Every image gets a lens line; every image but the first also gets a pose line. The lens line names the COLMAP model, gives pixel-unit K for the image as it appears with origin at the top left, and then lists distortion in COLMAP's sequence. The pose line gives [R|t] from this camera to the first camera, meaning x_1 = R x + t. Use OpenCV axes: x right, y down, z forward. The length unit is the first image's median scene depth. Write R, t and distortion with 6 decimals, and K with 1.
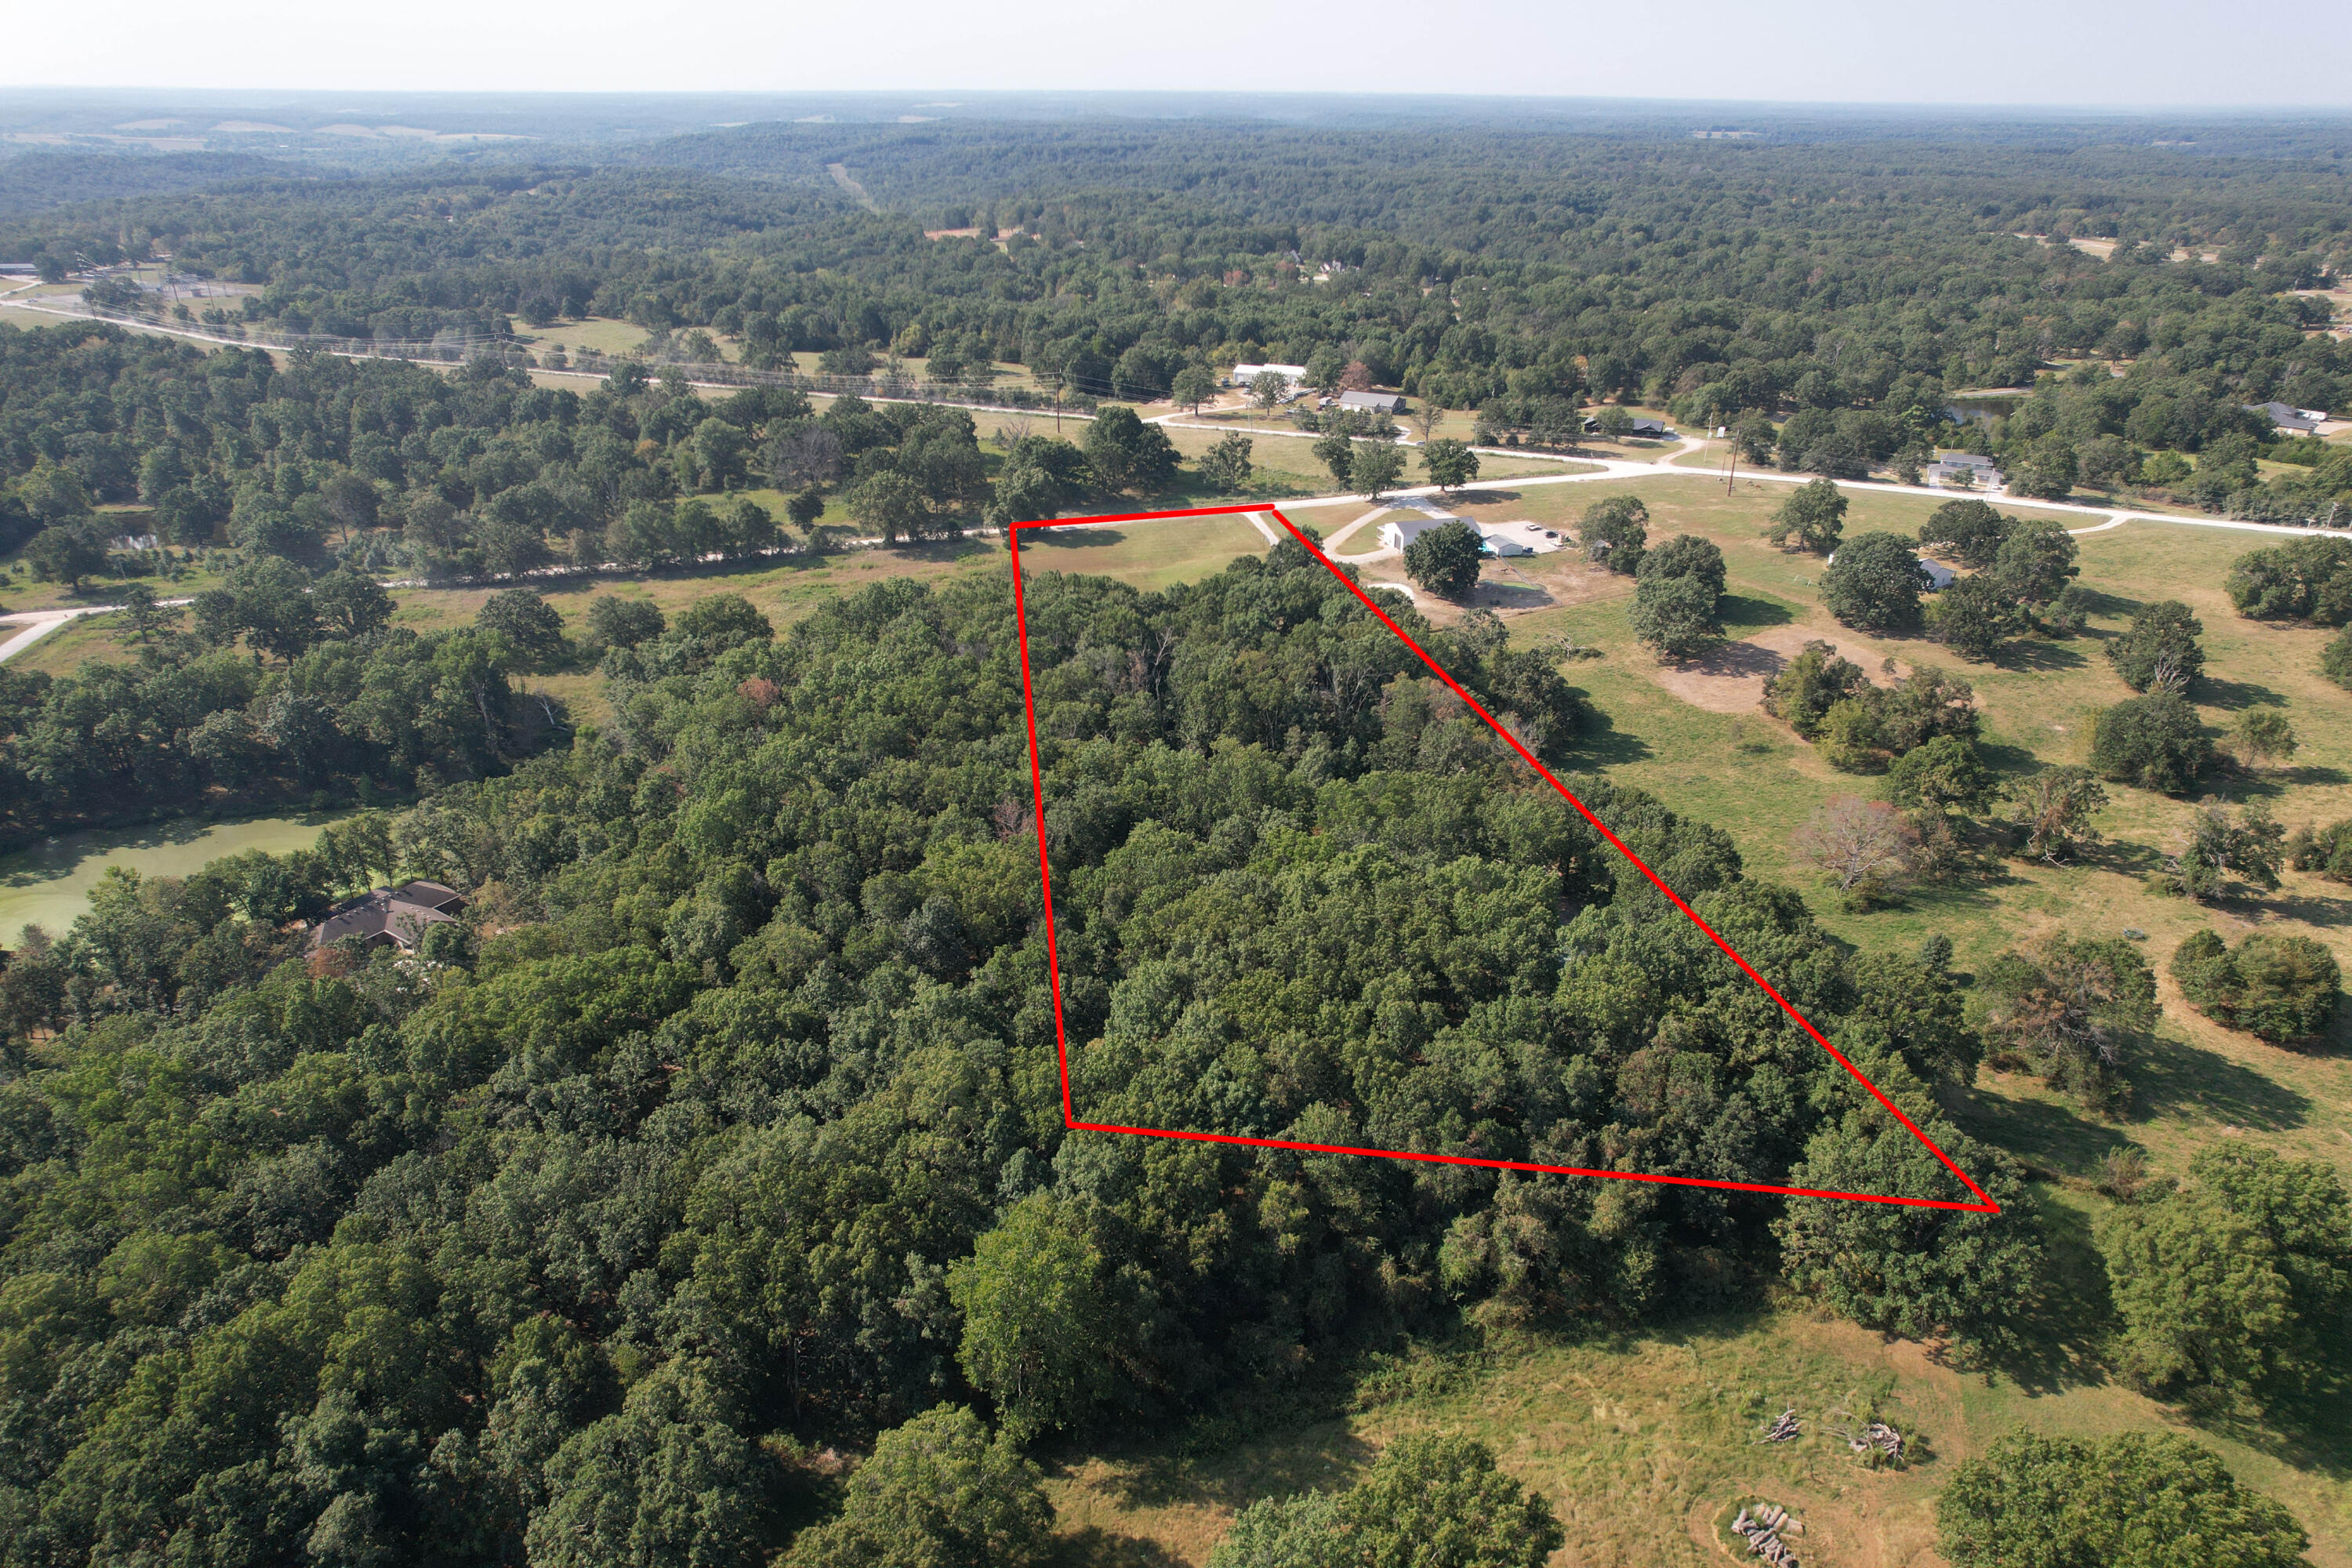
lens RADIAL K [[1514.3, 0, 1182.9], [0, 1514.3, 763.0], [0, 0, 1]] dist [-0.079332, 0.072327]
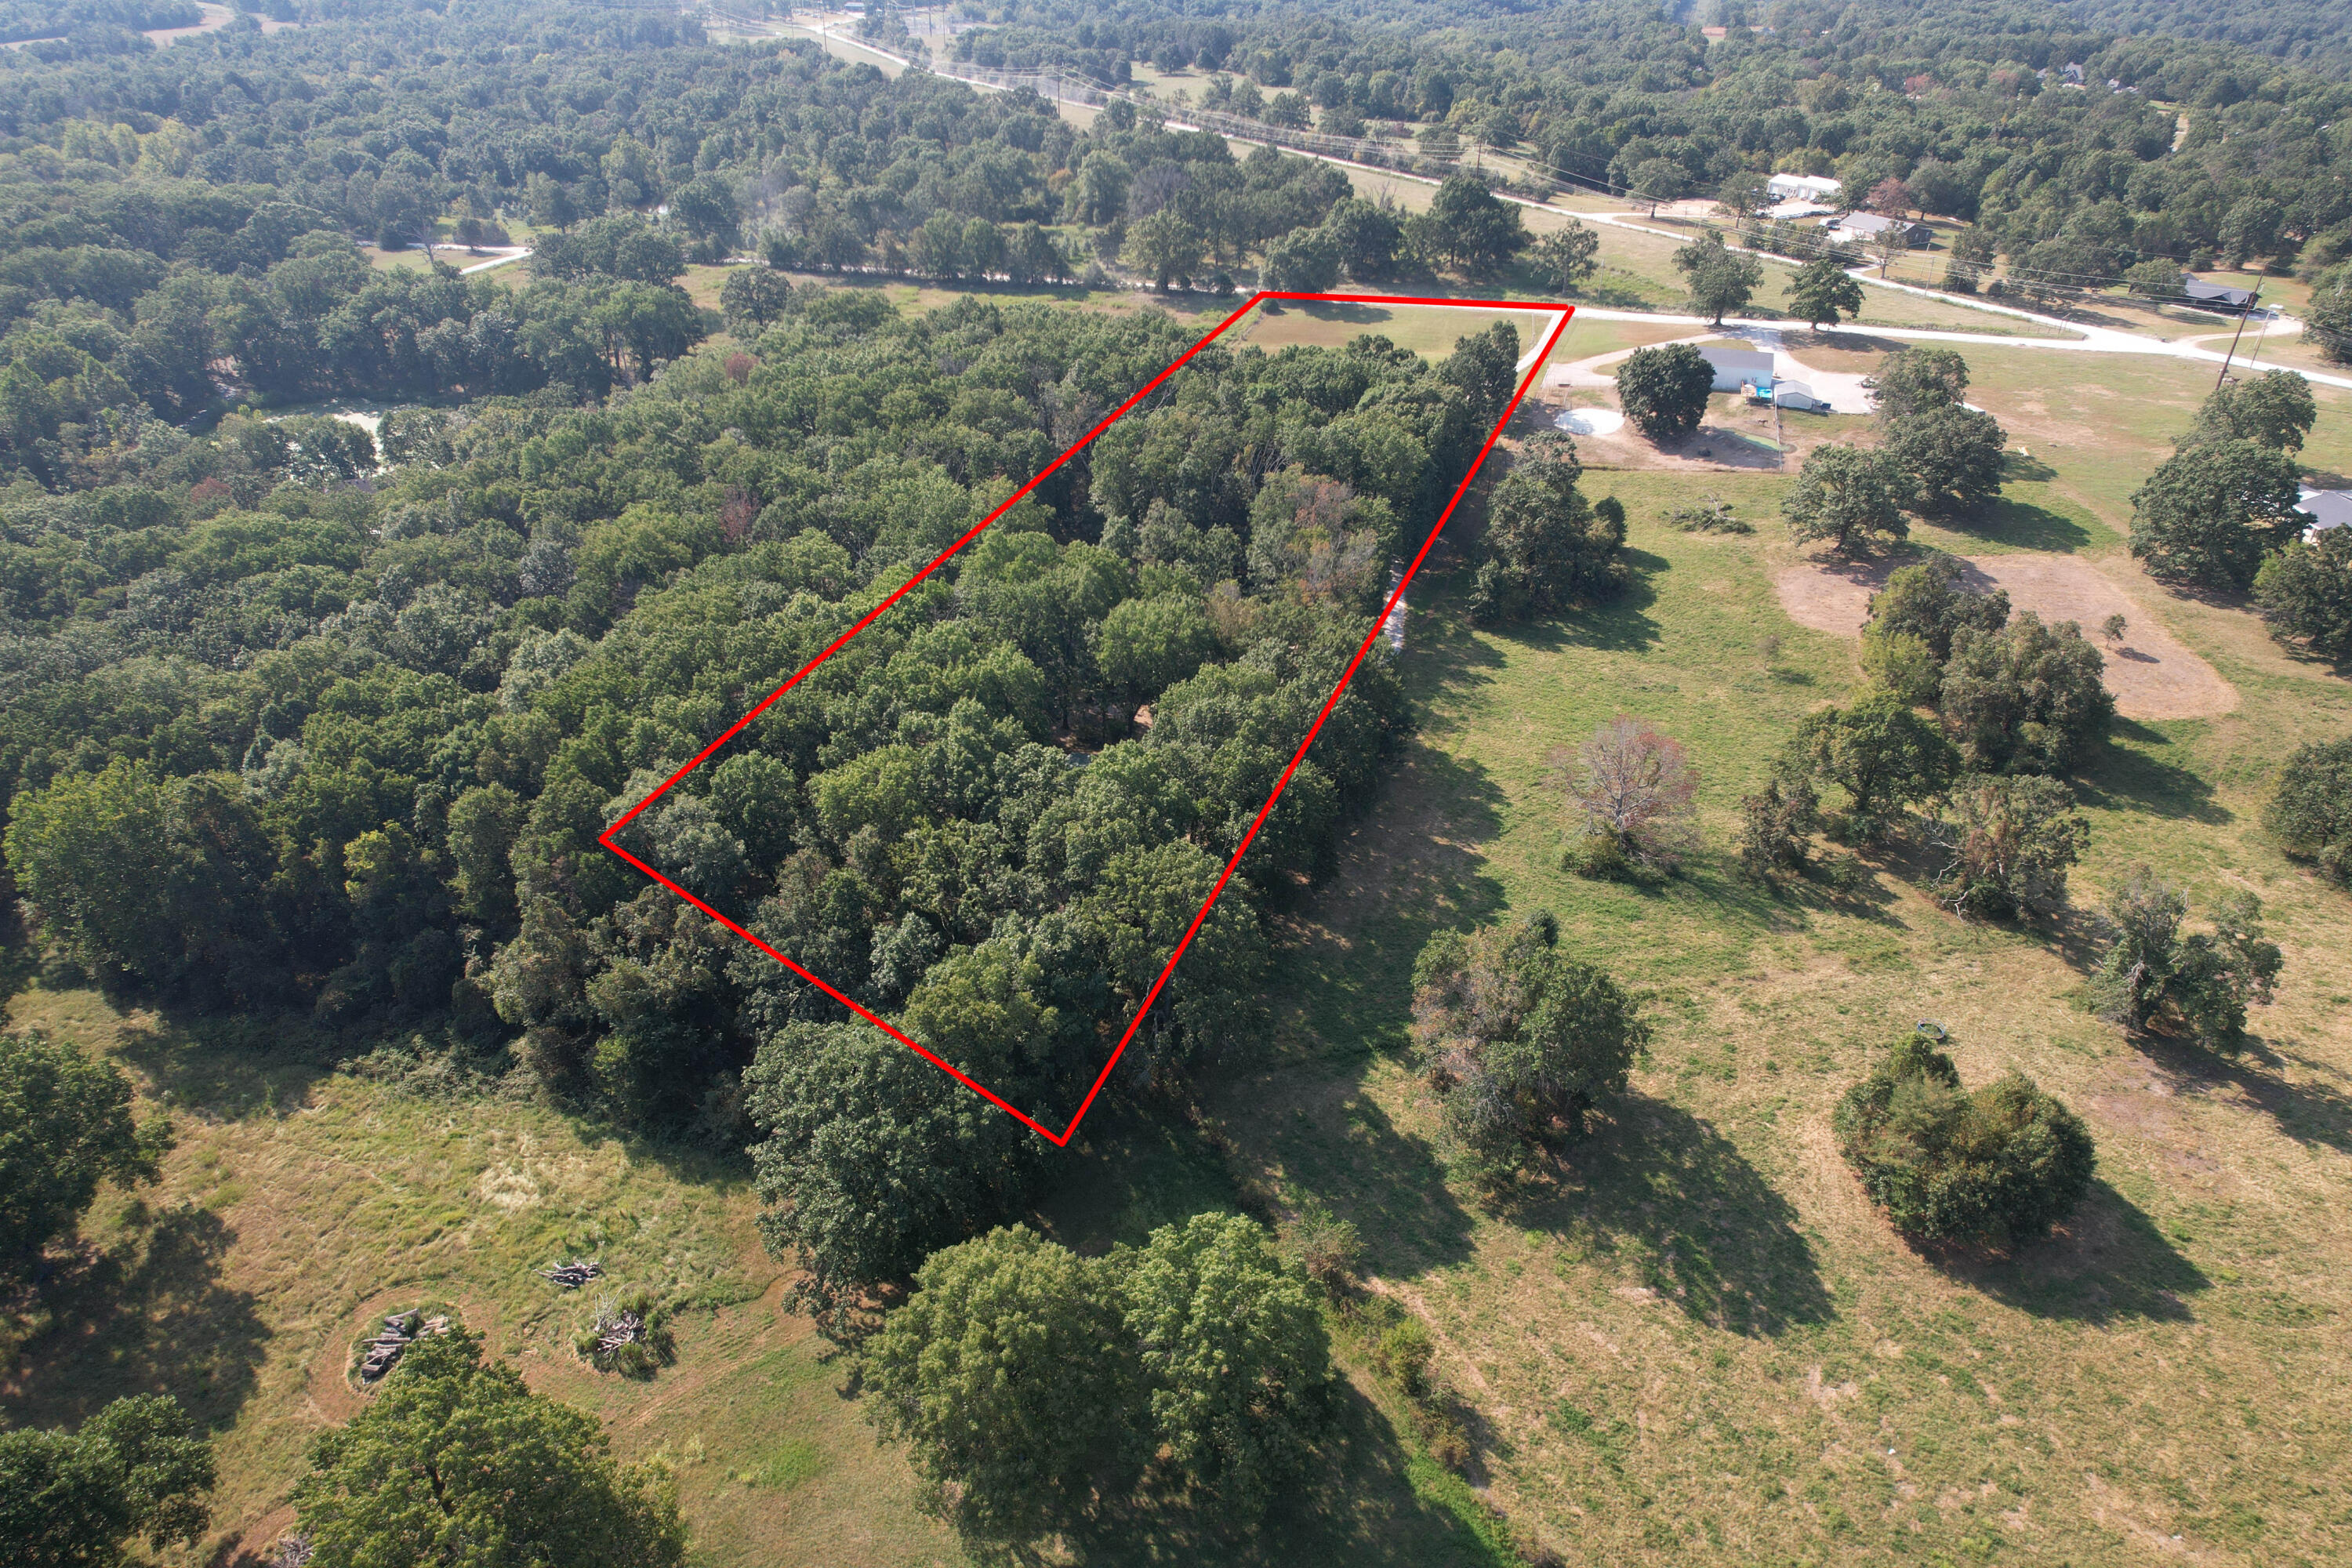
lens RADIAL K [[1514.3, 0, 1182.9], [0, 1514.3, 763.0], [0, 0, 1]] dist [-0.079332, 0.072327]
pose [[0.841600, 0.279175, -0.462353, 0.363940], [-0.227129, 0.959614, 0.165995, -0.017175], [0.490022, -0.034687, 0.871020, 0.160931]]
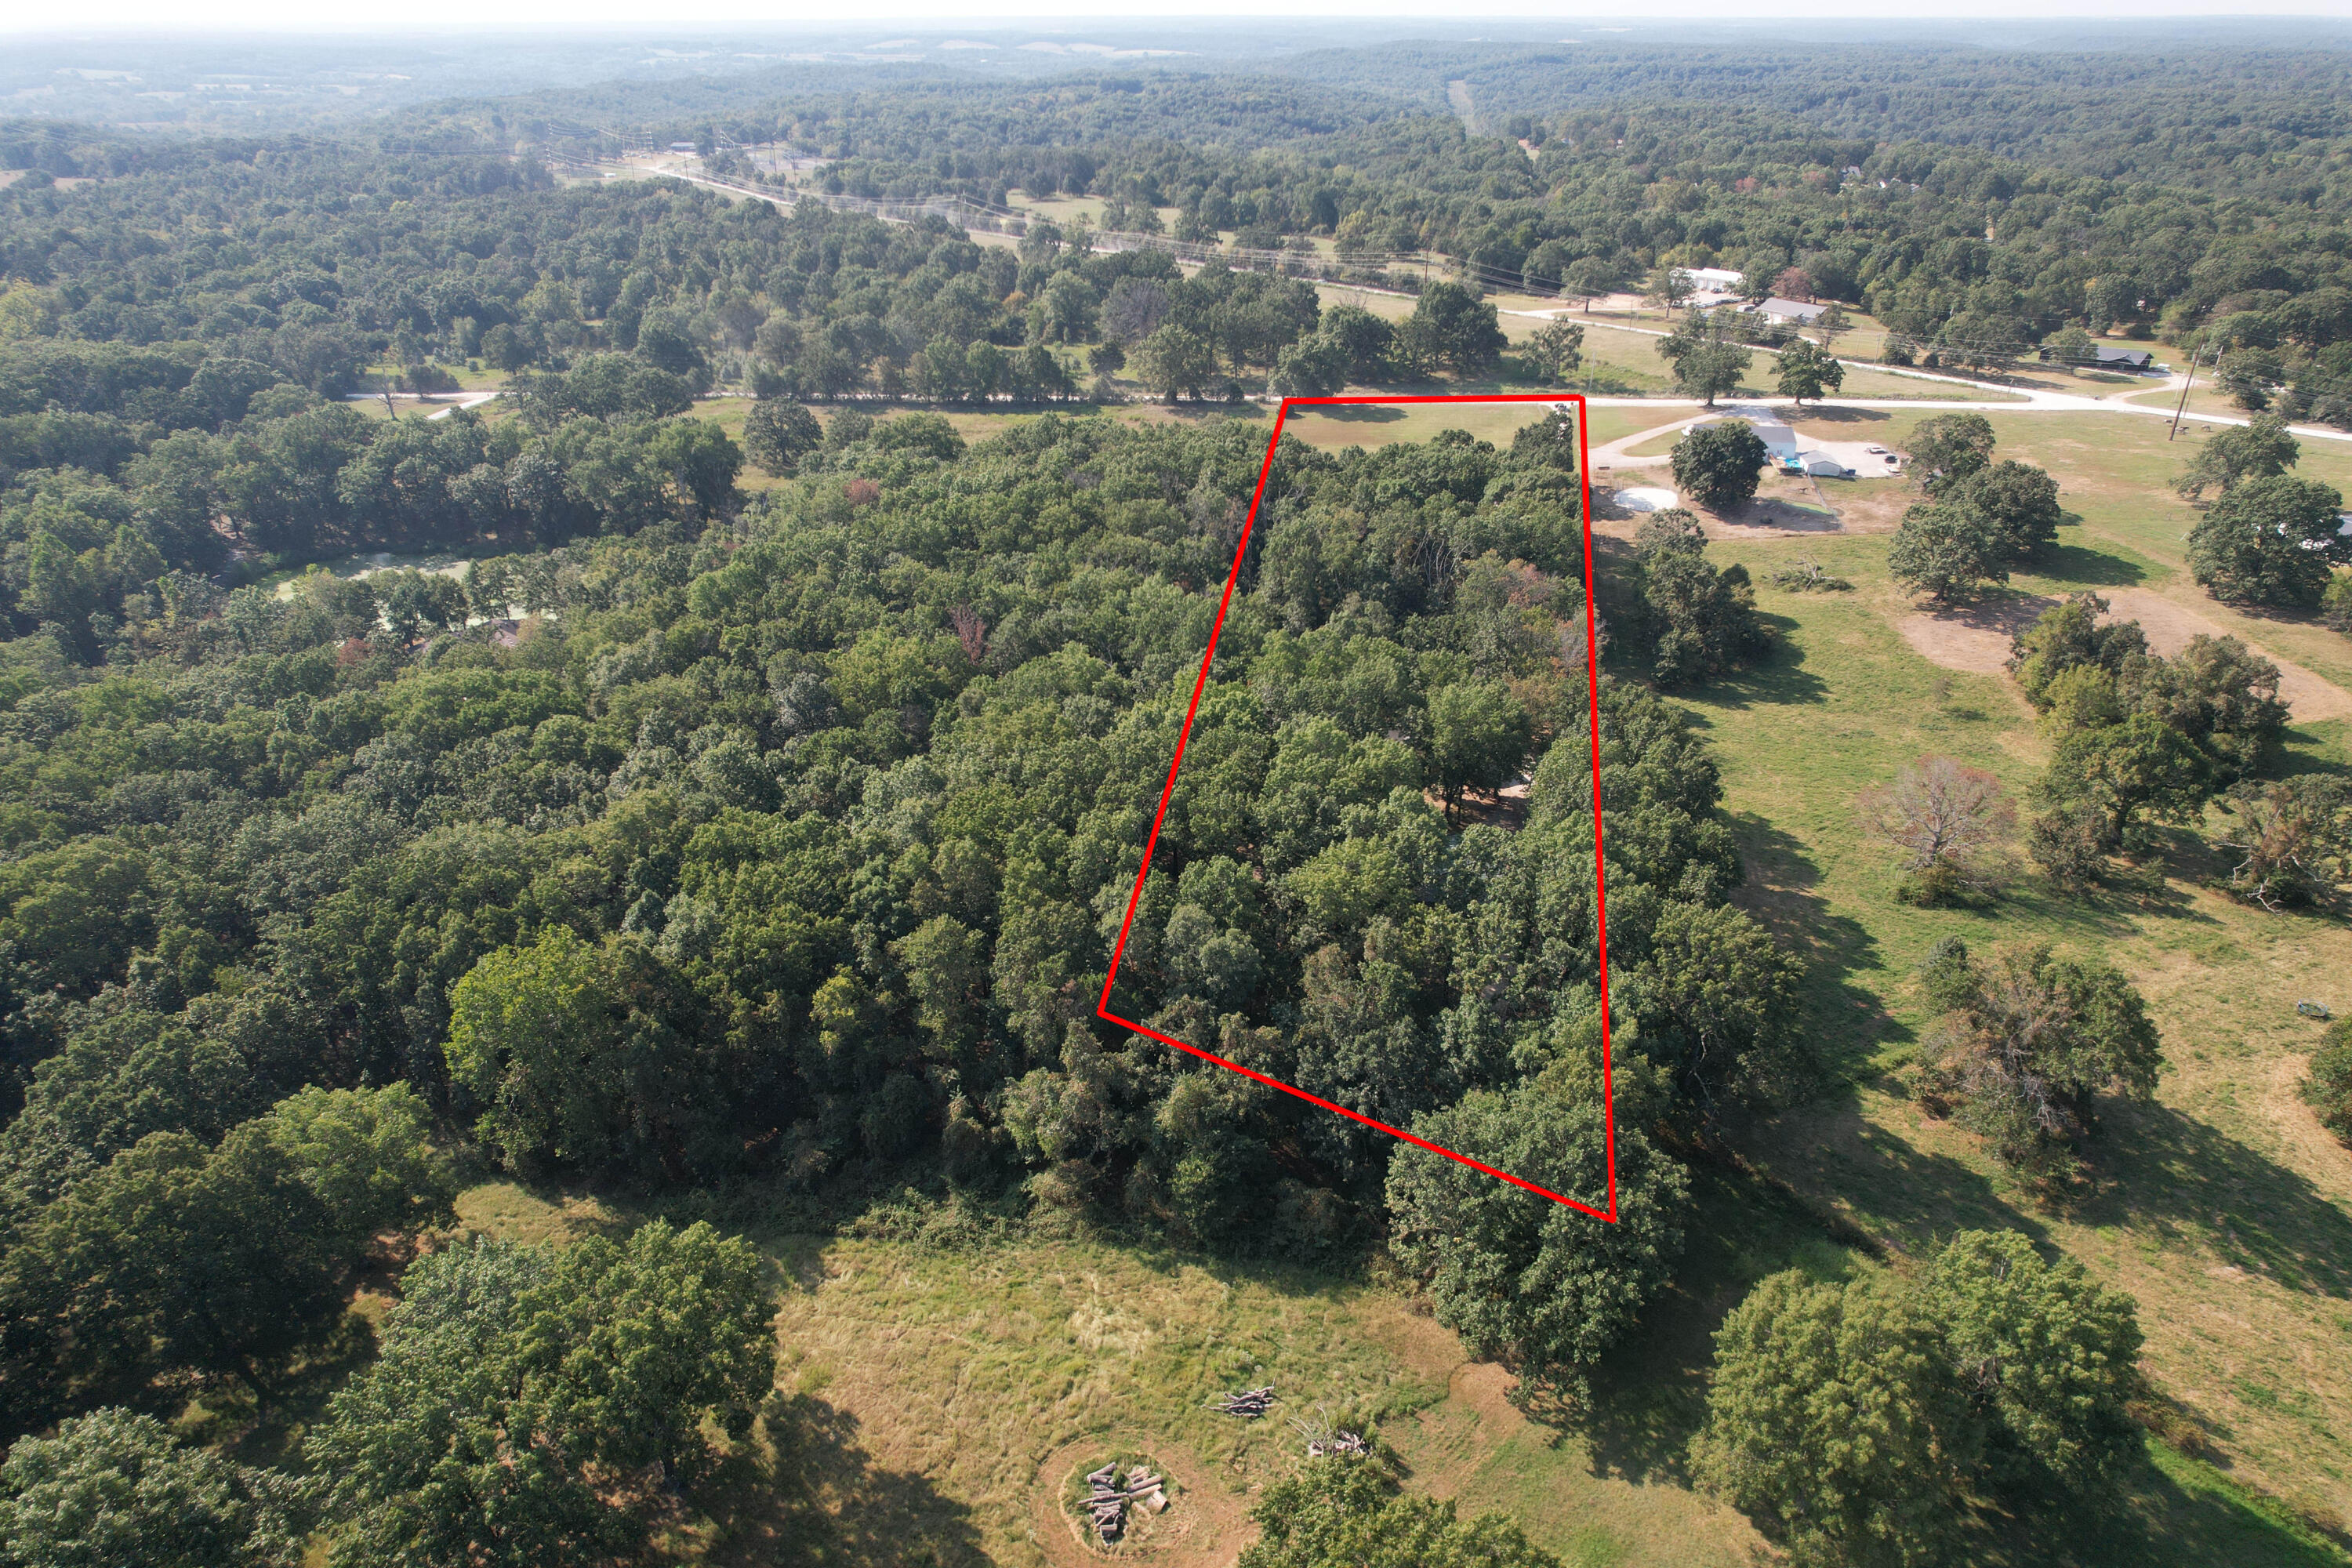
lens RADIAL K [[1514.3, 0, 1182.9], [0, 1514.3, 763.0], [0, 0, 1]] dist [-0.079332, 0.072327]
pose [[0.916882, 0.171087, -0.360634, 0.219557], [-0.156459, 0.985228, 0.069614, 0.019895], [0.367217, -0.007403, 0.930106, 0.084081]]
